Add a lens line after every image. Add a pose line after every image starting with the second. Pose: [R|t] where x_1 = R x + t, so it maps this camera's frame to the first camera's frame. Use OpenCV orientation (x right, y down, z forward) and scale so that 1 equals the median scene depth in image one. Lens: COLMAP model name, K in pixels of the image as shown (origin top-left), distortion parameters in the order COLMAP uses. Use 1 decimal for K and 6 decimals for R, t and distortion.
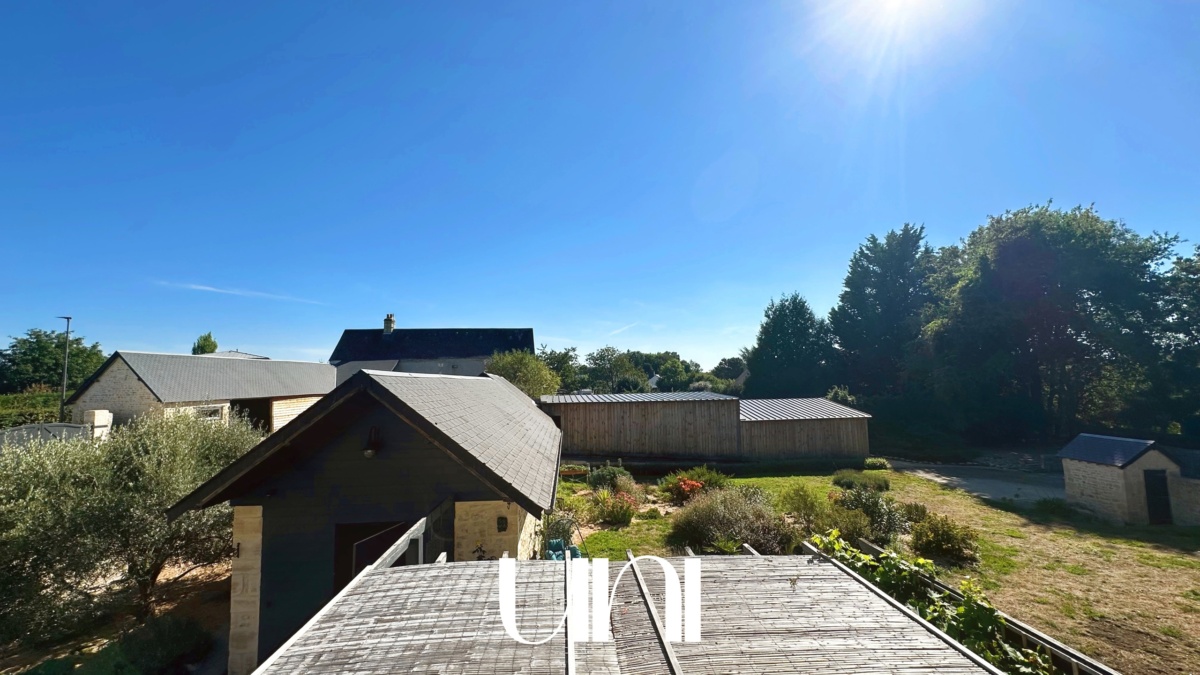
lens RADIAL K [[479.7, 0, 600.0], [0, 479.7, 337.5], [0, 0, 1]] dist [-0.000928, 0.000360]
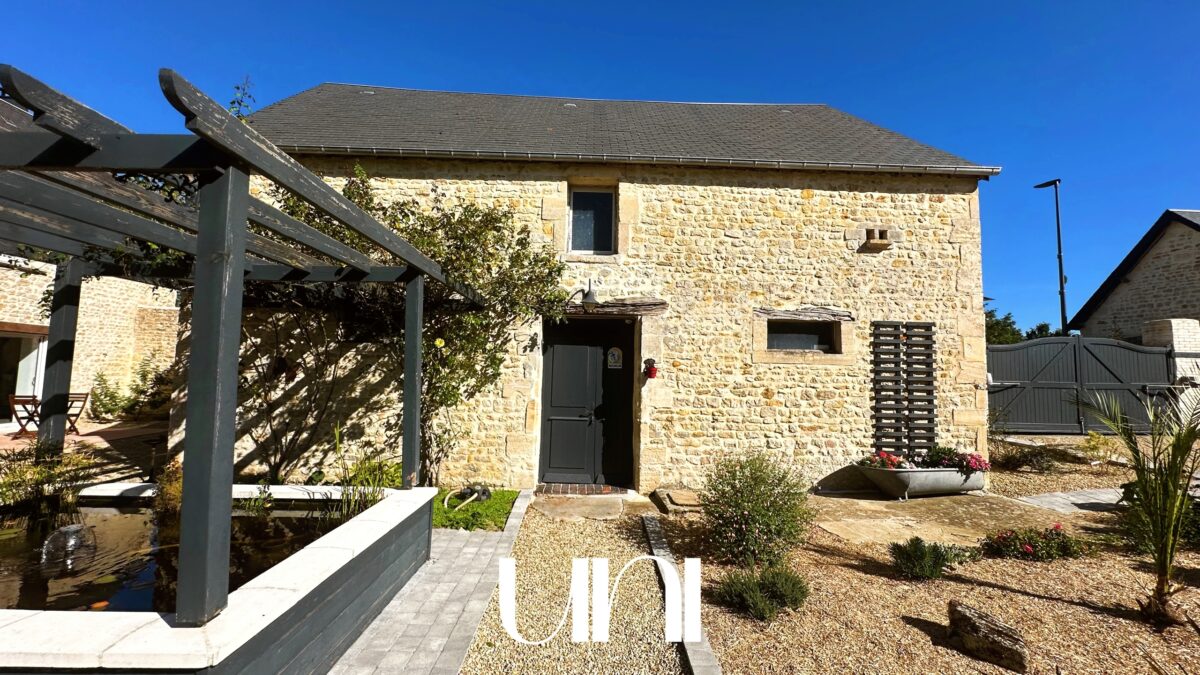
lens RADIAL K [[479.7, 0, 600.0], [0, 479.7, 337.5], [0, 0, 1]] dist [-0.000928, 0.000360]
pose [[0.085422, -0.051494, -0.995013, -1.087641], [0.065951, 0.996766, -0.045923, 0.258684], [0.994160, -0.061699, 0.088542, 0.714516]]
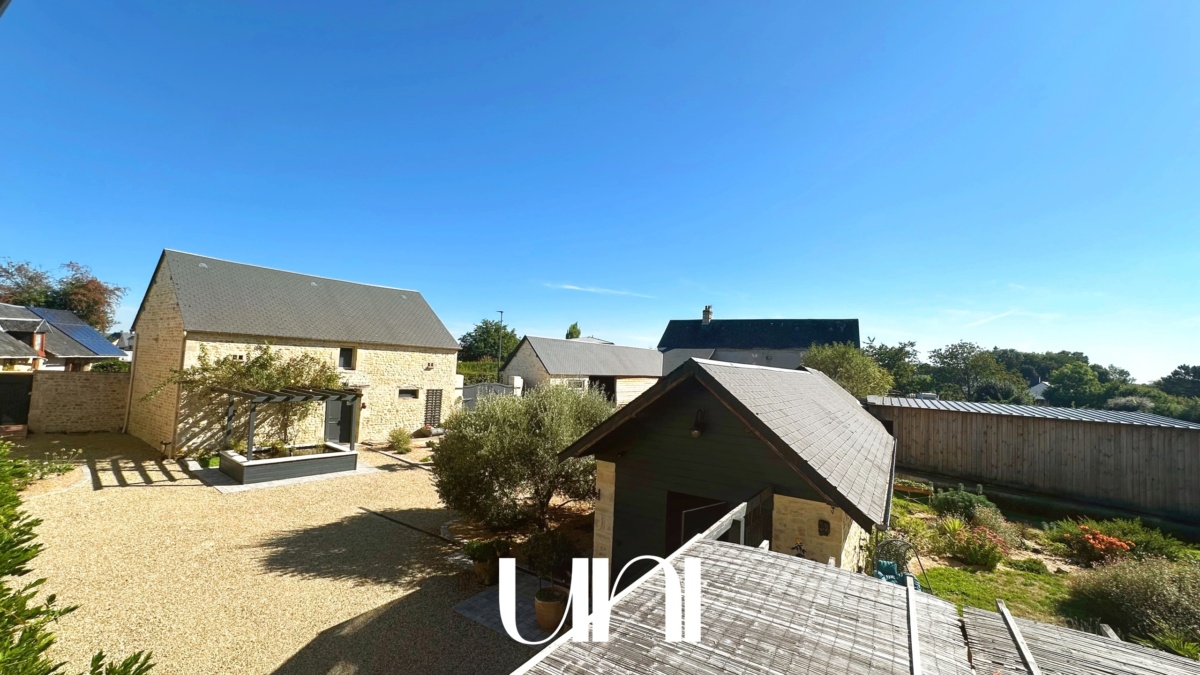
lens RADIAL K [[479.7, 0, 600.0], [0, 479.7, 337.5], [0, 0, 1]] dist [-0.000928, 0.000360]
pose [[0.807072, 0.023840, -0.589971, -0.004769], [-0.012245, 0.999645, 0.023643, -0.001338], [0.590326, -0.011858, 0.807078, -0.008461]]
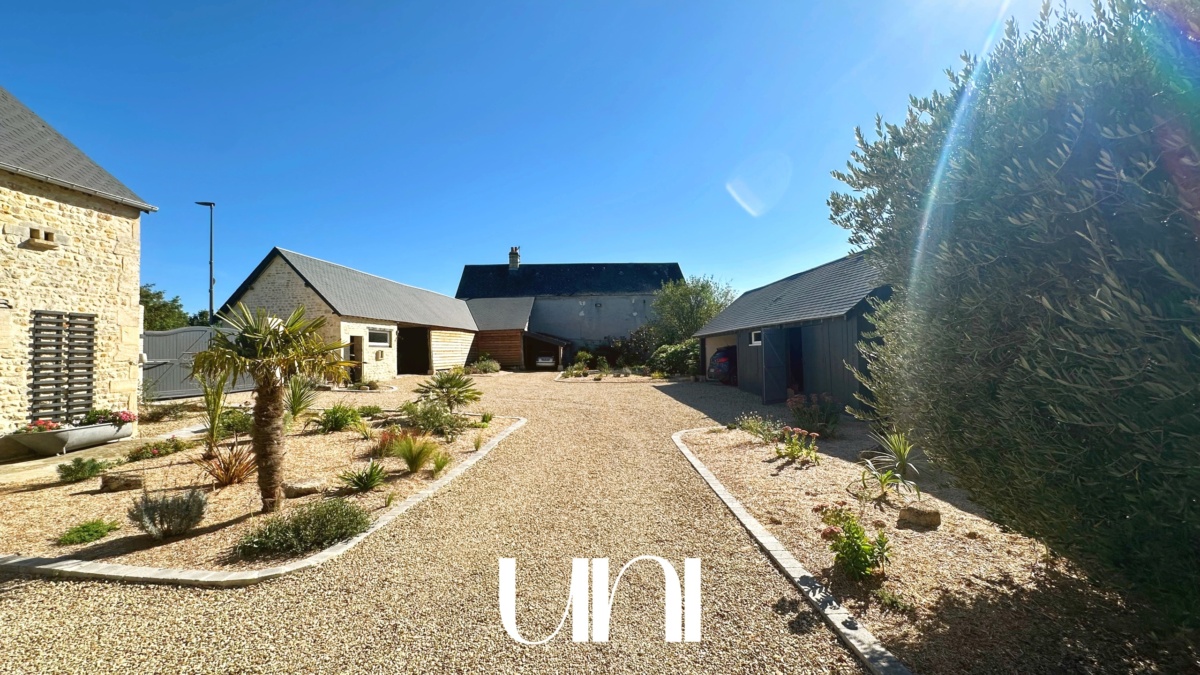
lens RADIAL K [[479.7, 0, 600.0], [0, 479.7, 337.5], [0, 0, 1]] dist [-0.000928, 0.000360]
pose [[0.998373, -0.002080, -0.056989, -0.853089], [0.005188, 0.998503, 0.054455, 0.242961], [0.056791, -0.054662, 0.996889, 0.509465]]
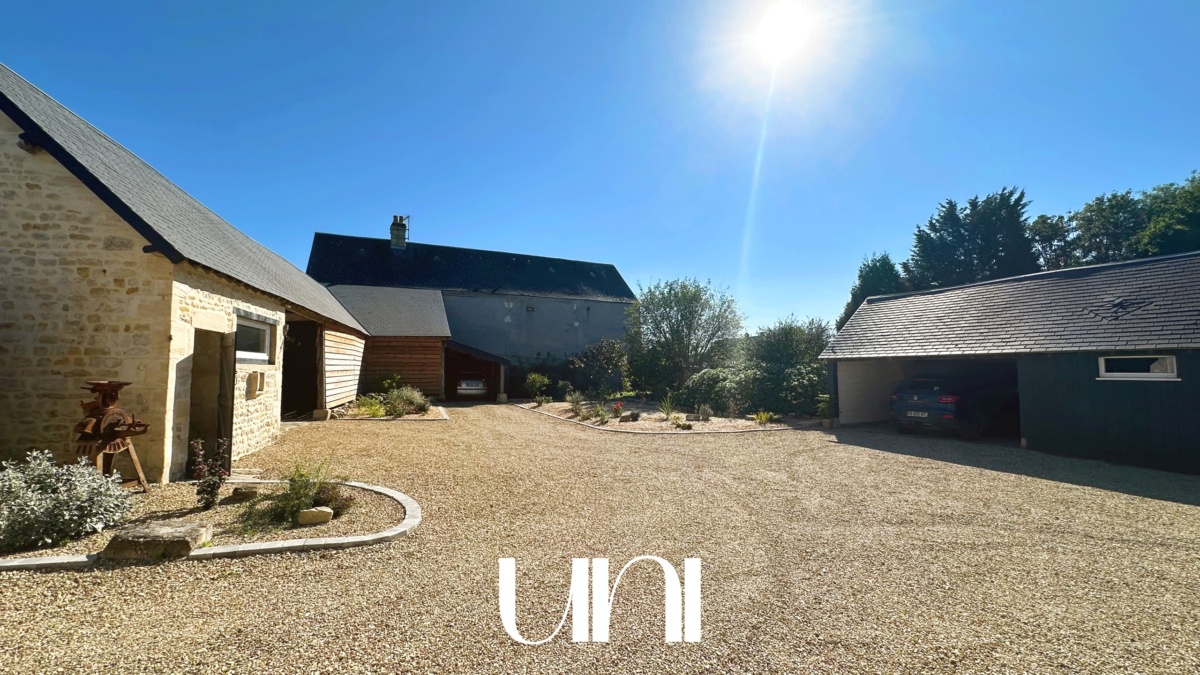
lens RADIAL K [[479.7, 0, 600.0], [0, 479.7, 337.5], [0, 0, 1]] dist [-0.000928, 0.000360]
pose [[0.937027, 0.042452, 0.346666, -1.465140], [-0.048575, 0.998779, 0.008986, 0.296526], [-0.345861, -0.025260, 0.937946, 1.310381]]
